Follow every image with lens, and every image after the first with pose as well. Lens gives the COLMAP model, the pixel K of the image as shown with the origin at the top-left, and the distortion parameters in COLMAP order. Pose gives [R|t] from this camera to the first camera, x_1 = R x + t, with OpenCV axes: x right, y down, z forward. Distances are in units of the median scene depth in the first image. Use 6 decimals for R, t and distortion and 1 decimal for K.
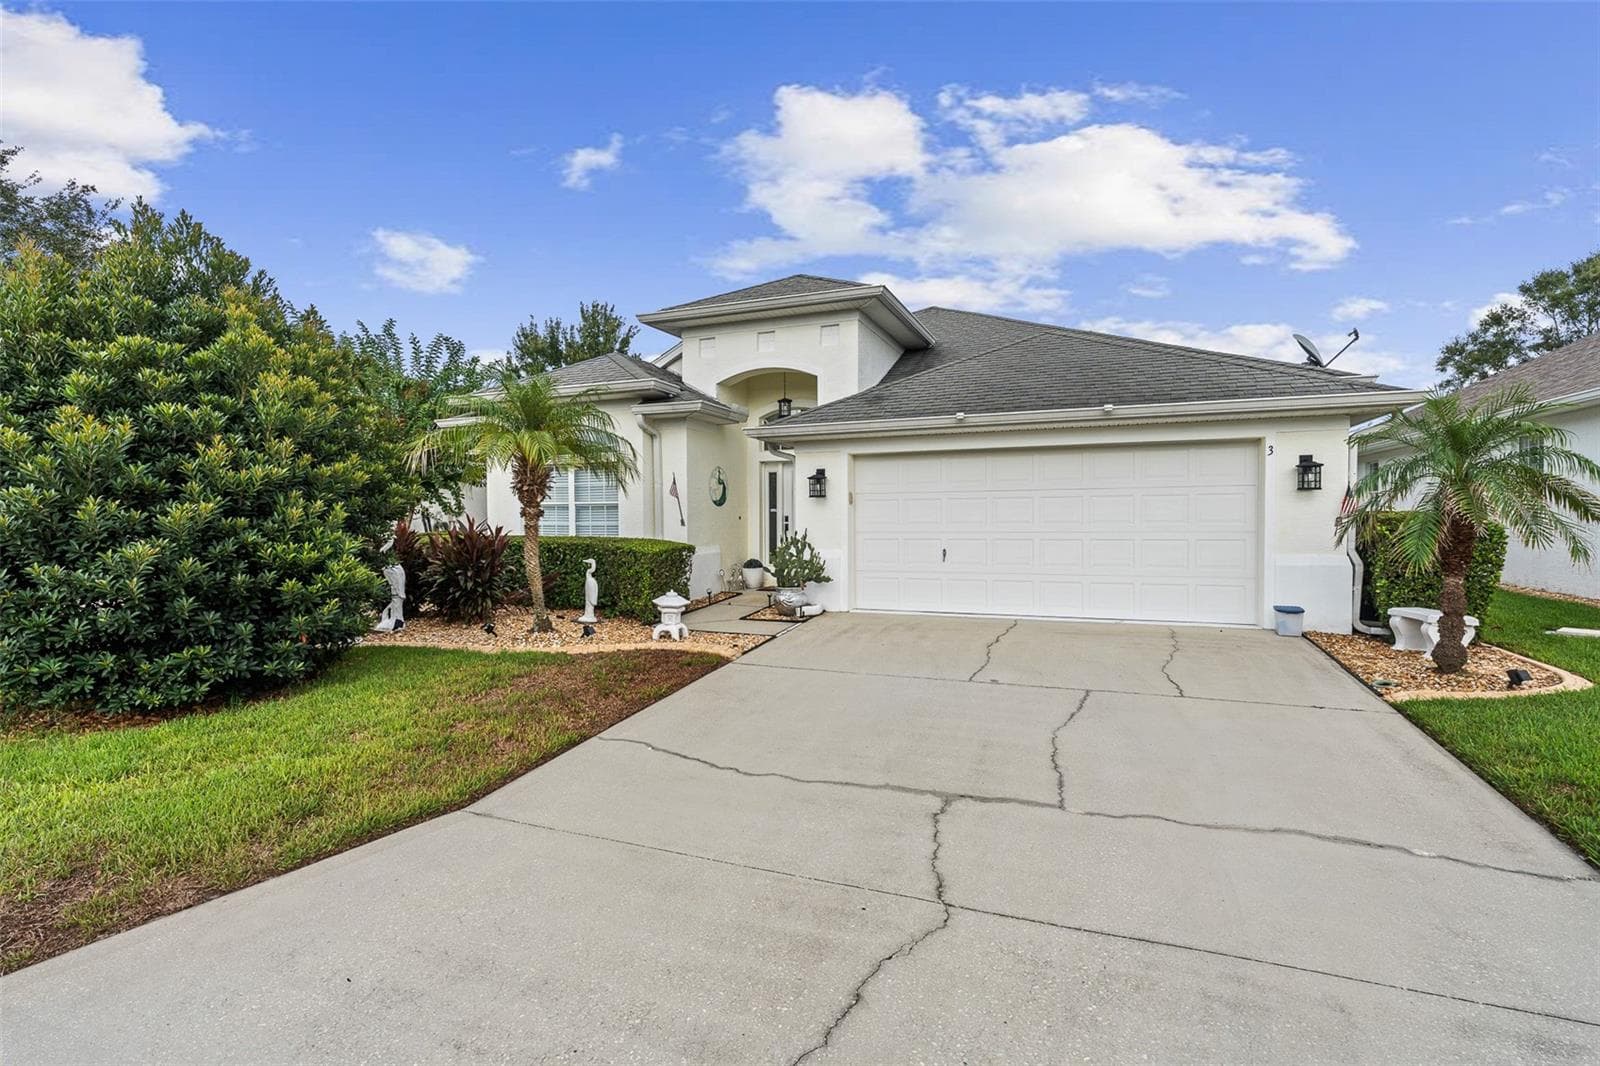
lens RADIAL K [[728.4, 0, 800.0], [0, 728.4, 533.0], [0, 0, 1]] dist [-0.003110, 0.000438]
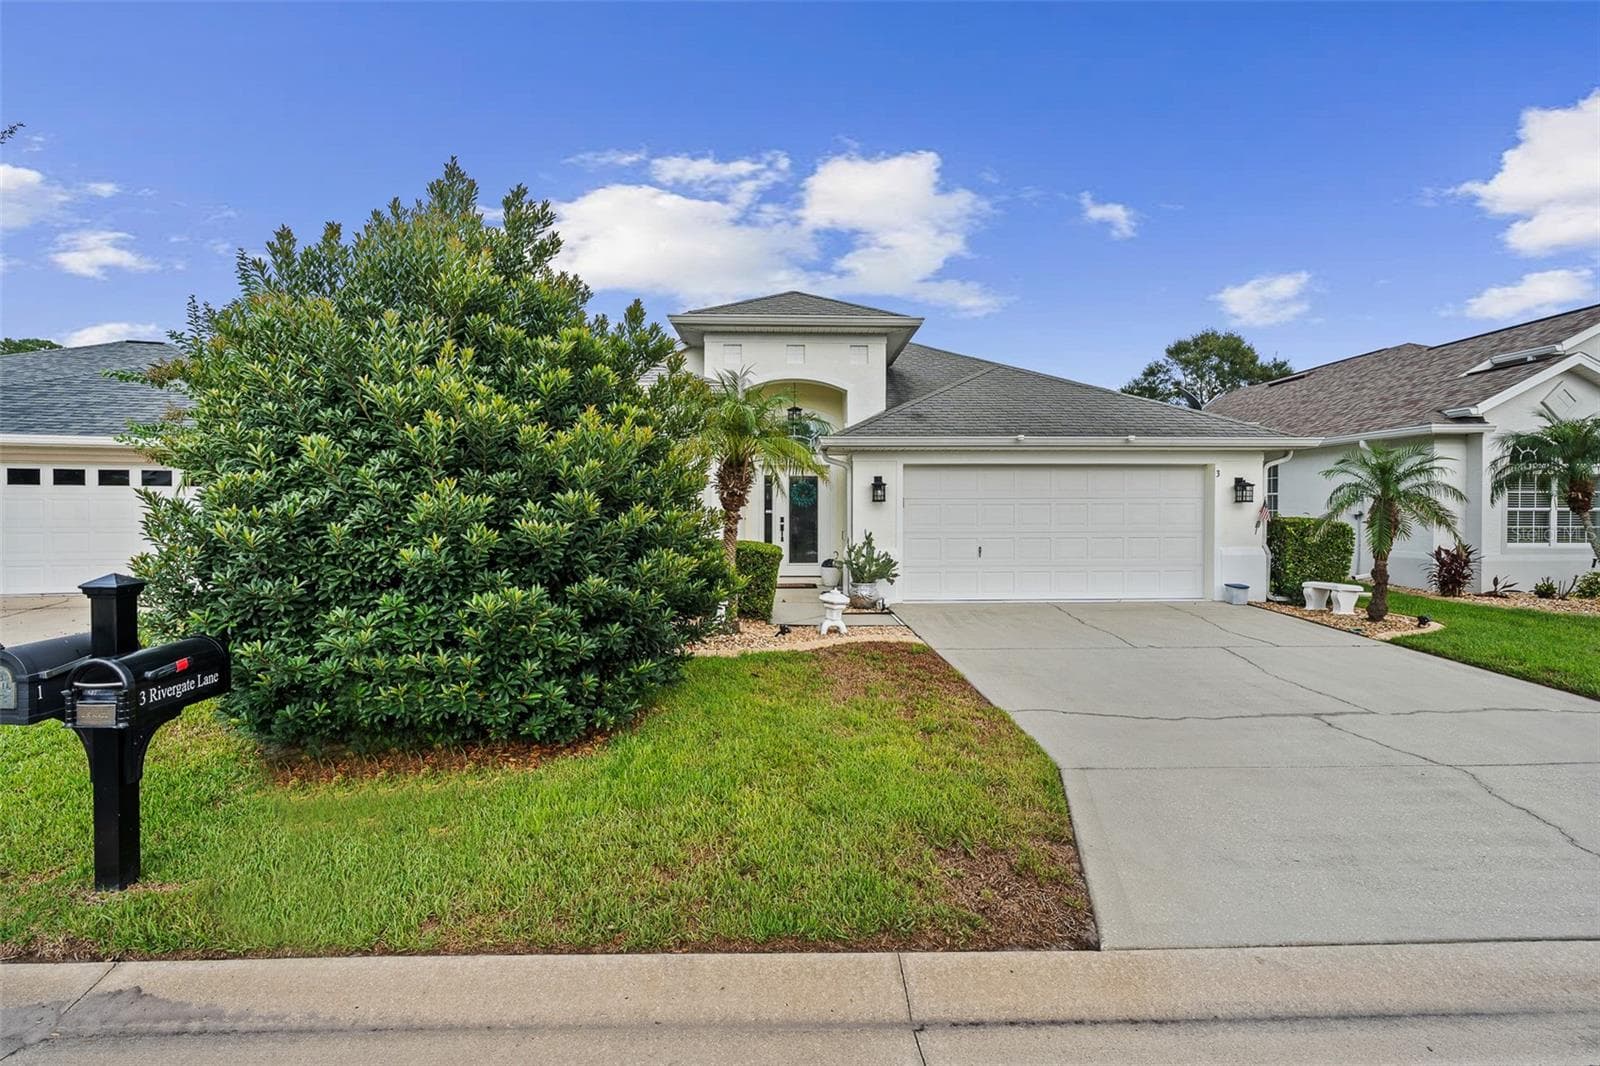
lens RADIAL K [[728.4, 0, 800.0], [0, 728.4, 533.0], [0, 0, 1]] dist [-0.003110, 0.000438]
pose [[0.918931, -0.006111, 0.394372, -0.580669], [0.004064, 0.999974, 0.006026, -0.009390], [-0.394398, -0.003935, 0.918931, 0.024237]]
